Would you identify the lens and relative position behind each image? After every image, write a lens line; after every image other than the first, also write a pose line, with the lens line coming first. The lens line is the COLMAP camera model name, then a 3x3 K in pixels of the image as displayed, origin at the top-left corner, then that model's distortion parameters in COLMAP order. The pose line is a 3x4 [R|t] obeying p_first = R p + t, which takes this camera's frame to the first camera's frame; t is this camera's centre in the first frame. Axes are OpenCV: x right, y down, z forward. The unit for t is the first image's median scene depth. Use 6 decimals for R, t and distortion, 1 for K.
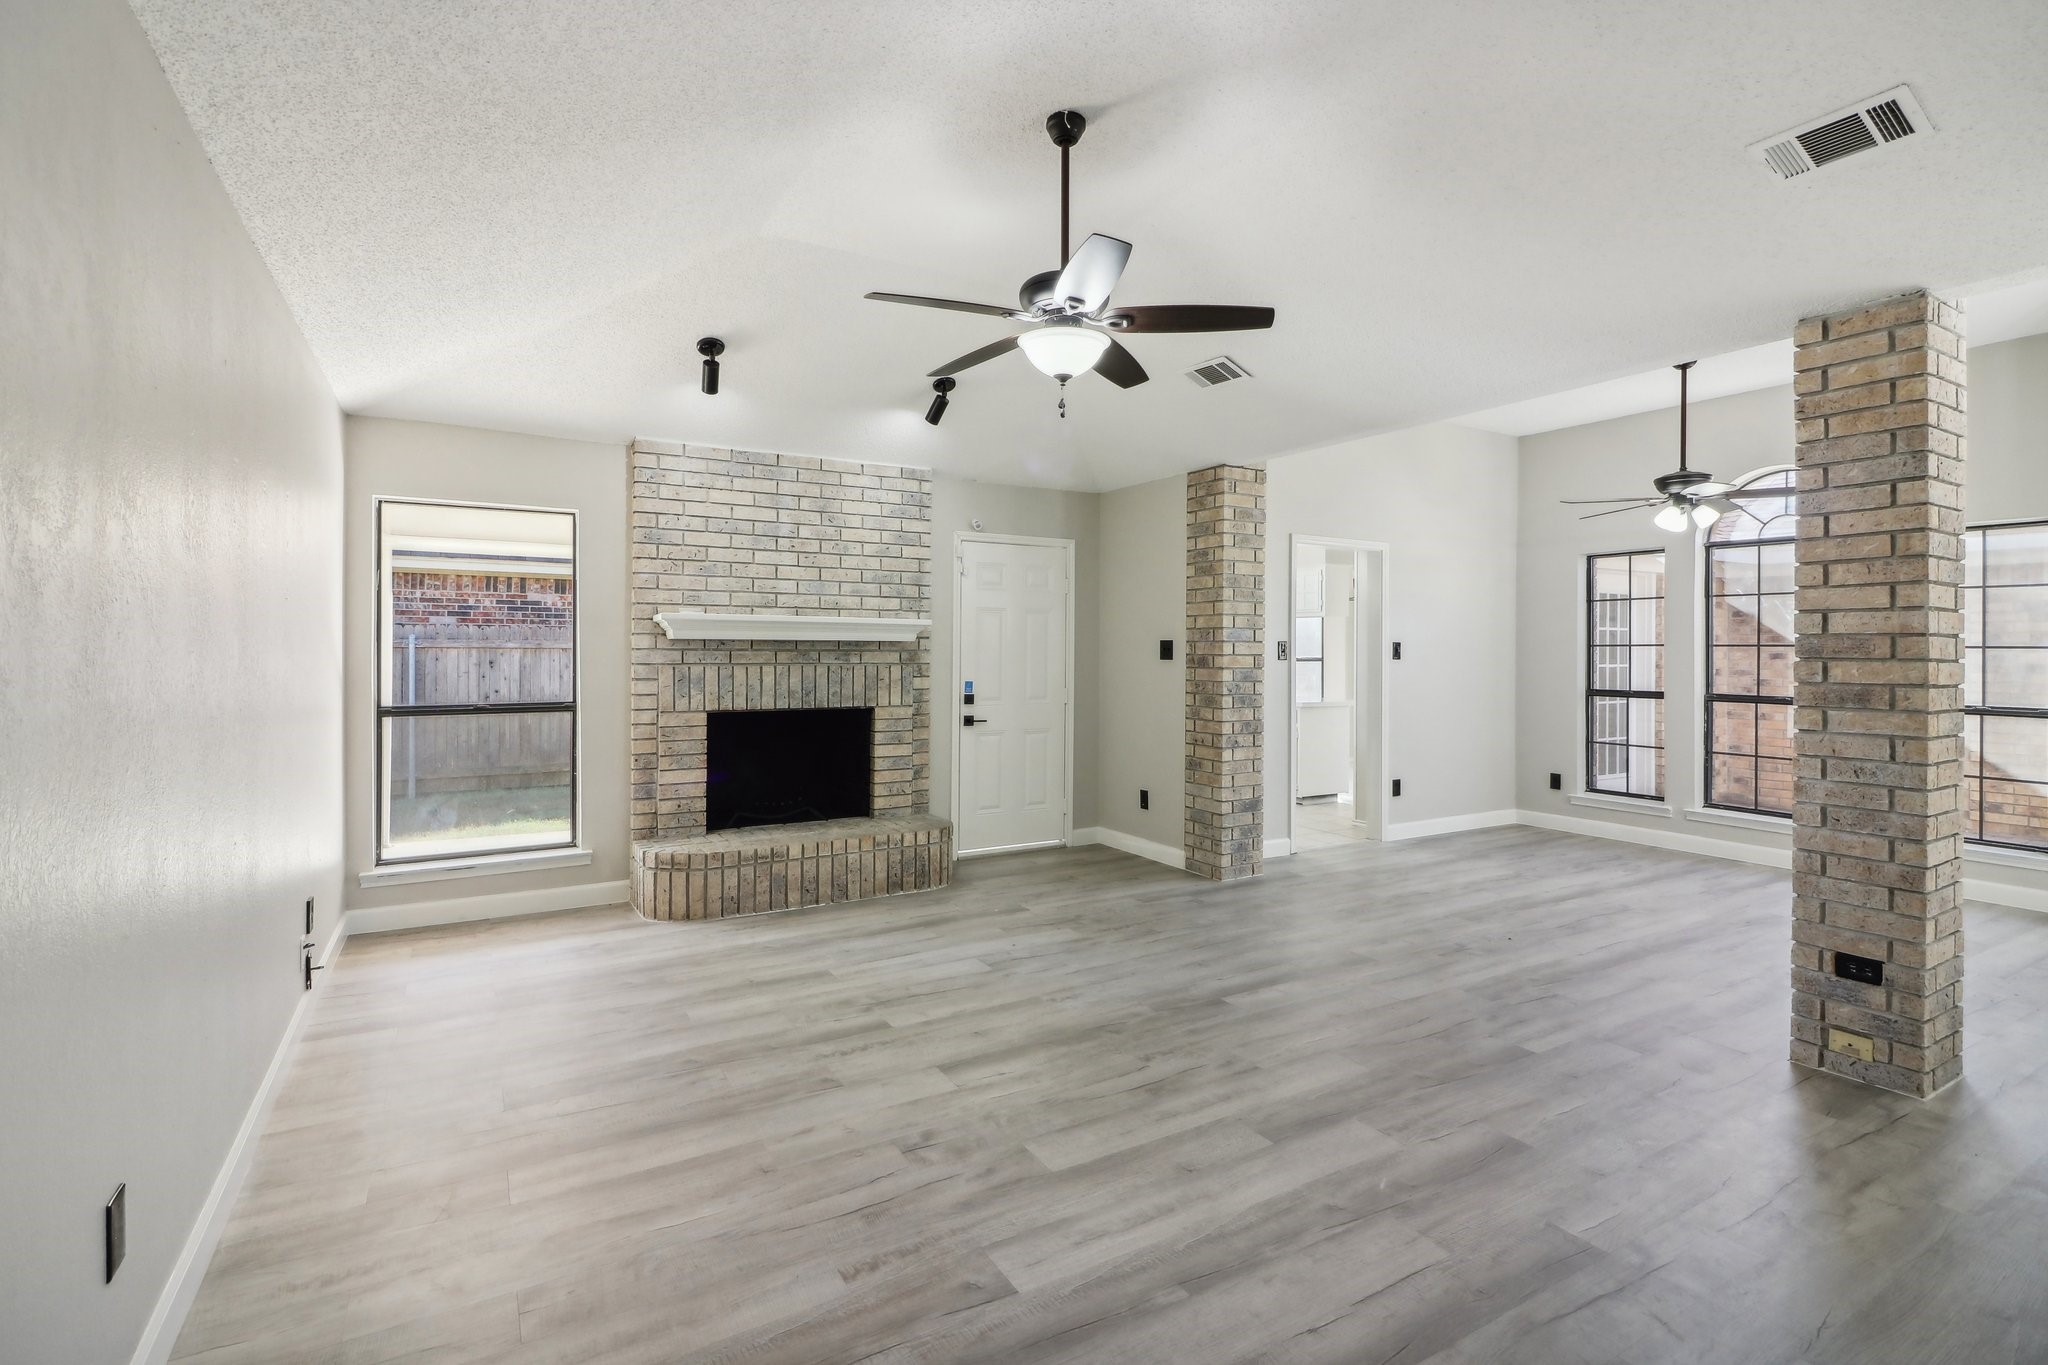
lens RADIAL K [[941.8, 0, 1017.5], [0, 941.8, 644.1], [0, 0, 1]] dist [0.011744, -0.007549]
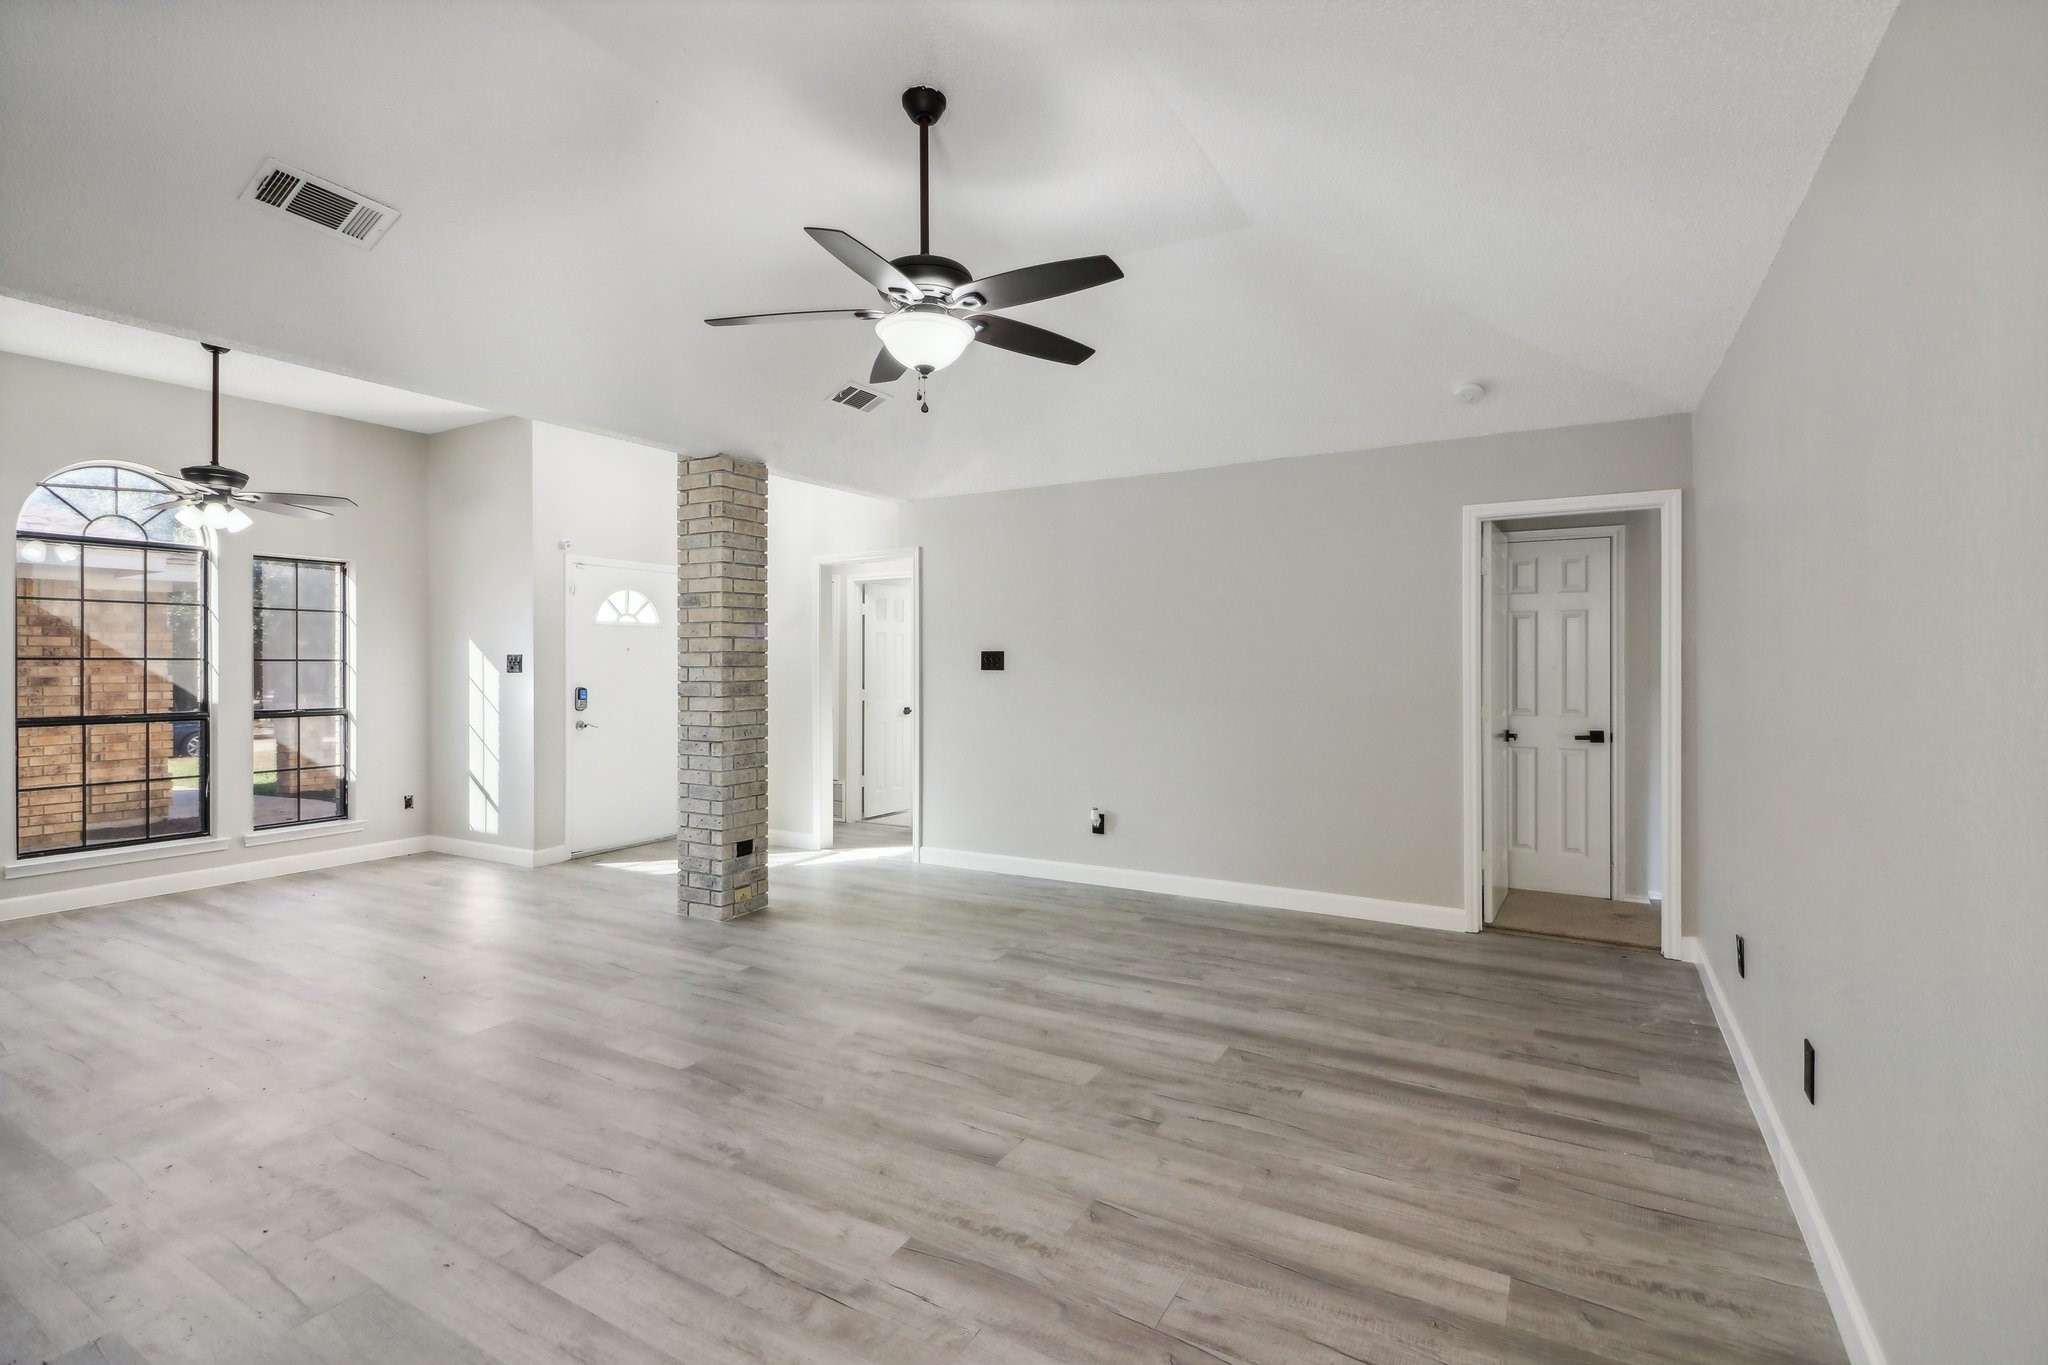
lens RADIAL K [[941.8, 0, 1018.8], [0, 941.8, 656.0], [0, 0, 1]] dist [0.011744, -0.007549]
pose [[-0.493098, 0.004497, 0.869962, -0.477640], [-0.001387, 0.999981, -0.005956, 0.003716], [-0.869972, -0.004143, -0.493083, 0.810738]]
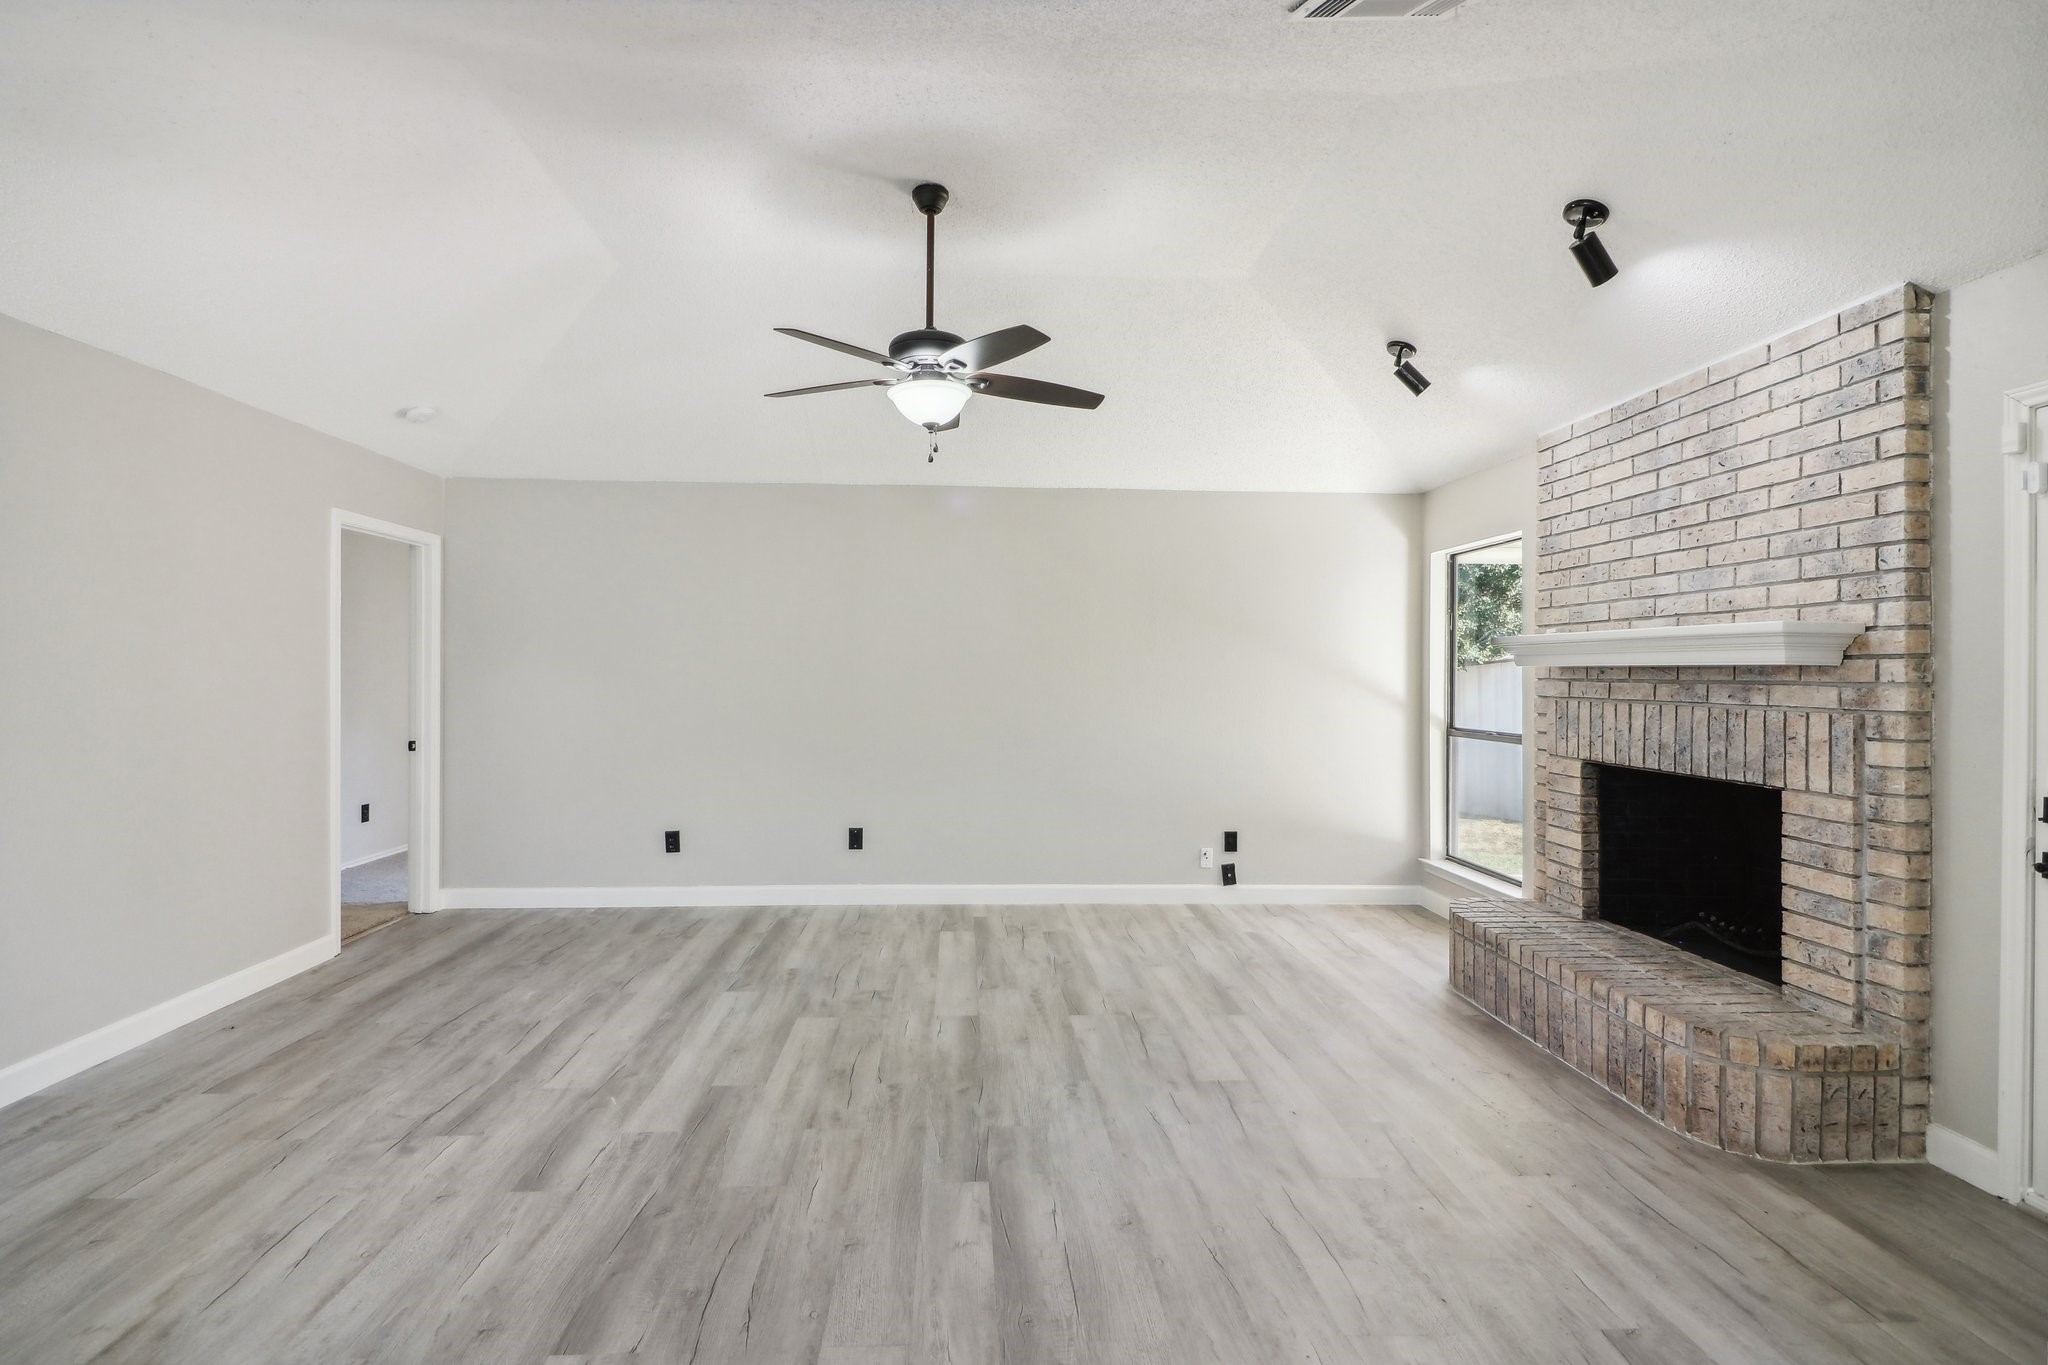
lens RADIAL K [[941.8, 0, 999.1], [0, 941.8, 677.7], [0, 0, 1]] dist [0.011744, -0.007549]
pose [[-0.466384, -0.003870, -0.884574, 0.573654], [-0.003914, 0.999990, -0.002311, 0.007245], [0.884574, 0.002385, -0.466394, 0.929083]]
